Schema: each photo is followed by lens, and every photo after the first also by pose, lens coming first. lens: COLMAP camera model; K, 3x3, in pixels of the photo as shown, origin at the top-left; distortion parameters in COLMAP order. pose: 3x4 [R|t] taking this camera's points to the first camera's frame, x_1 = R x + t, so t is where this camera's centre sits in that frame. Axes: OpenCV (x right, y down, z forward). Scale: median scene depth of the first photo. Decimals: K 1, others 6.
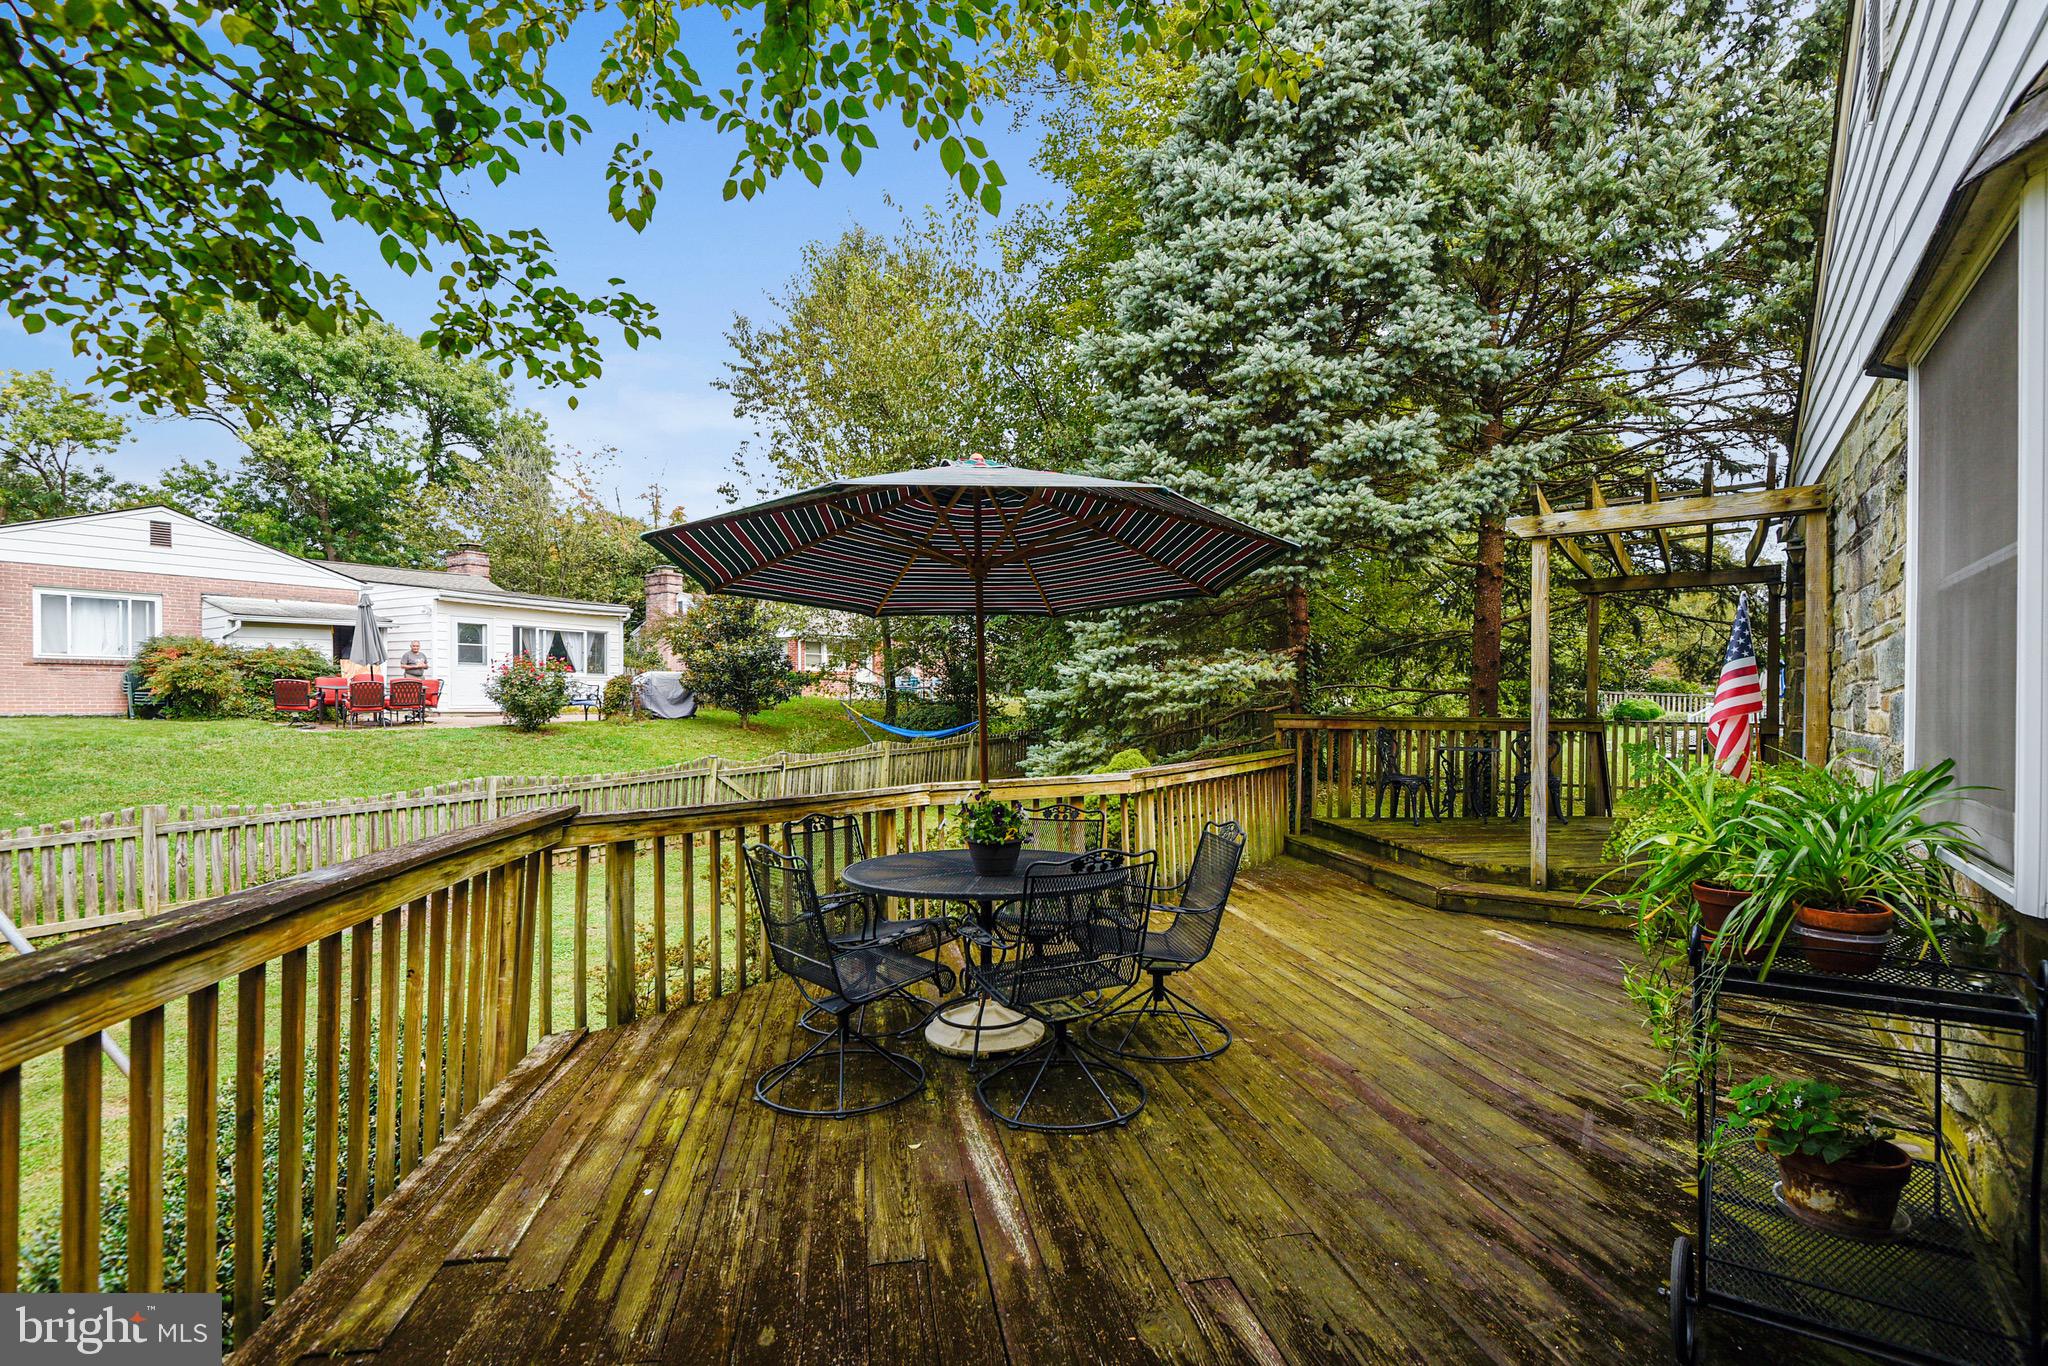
lens RADIAL K [[912.6, 0, 1024.0], [0, 912.6, 683.0], [0, 0, 1]] dist [0.000418, -0.000001]
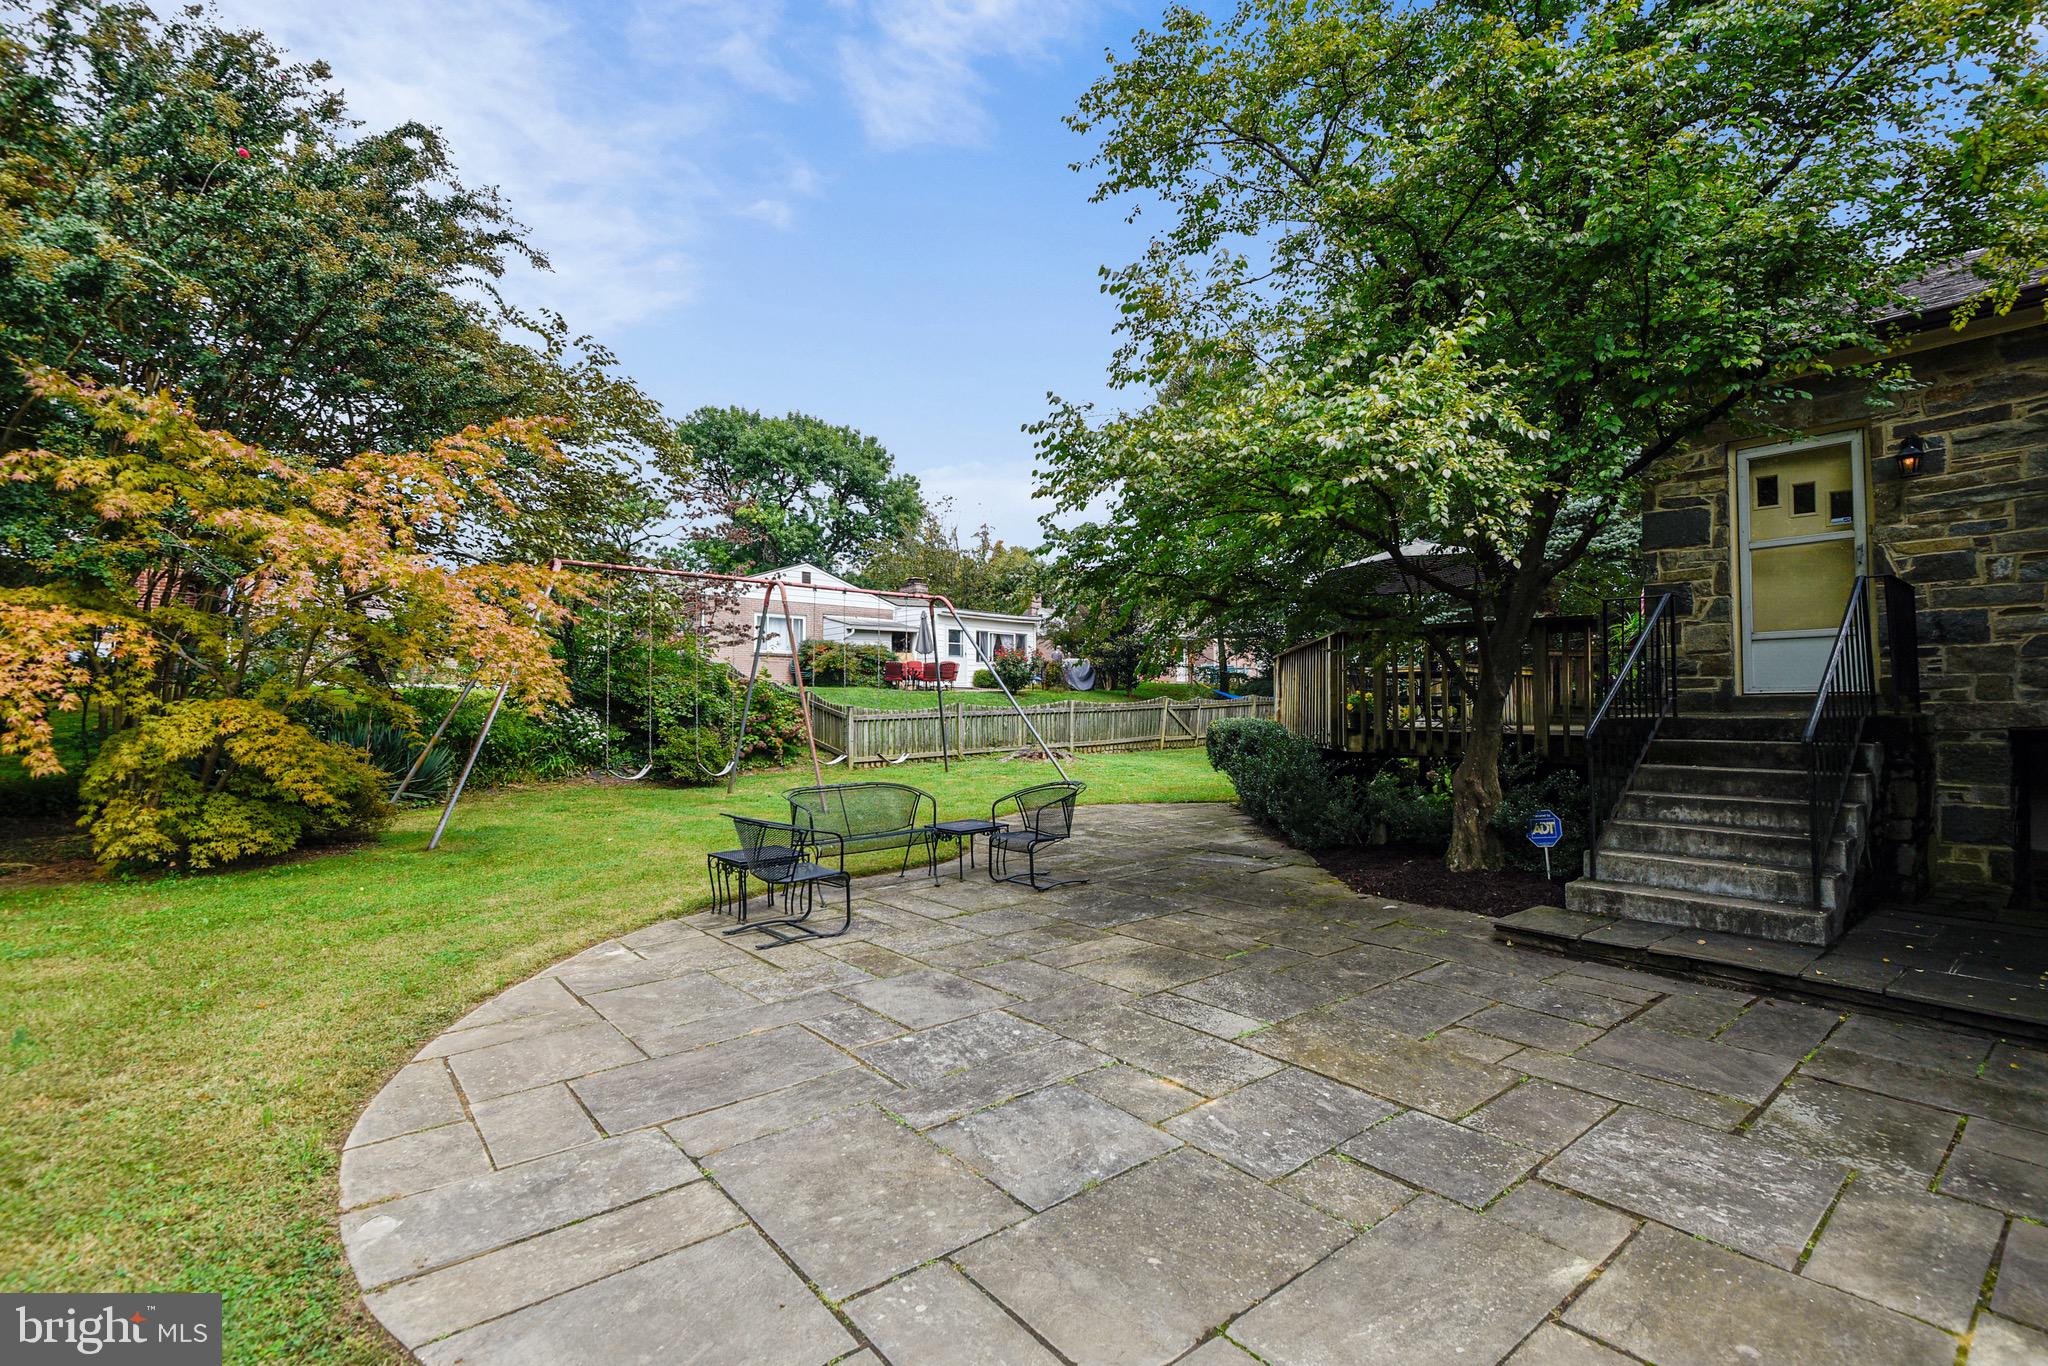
lens RADIAL K [[912.6, 0, 1024.0], [0, 912.6, 683.0], [0, 0, 1]] dist [0.000418, -0.000001]
pose [[0.968391, -0.014022, -0.249042, -0.135421], [0.009546, 0.999771, -0.019174, 0.064850], [0.249254, 0.016191, 0.968303, -0.530764]]
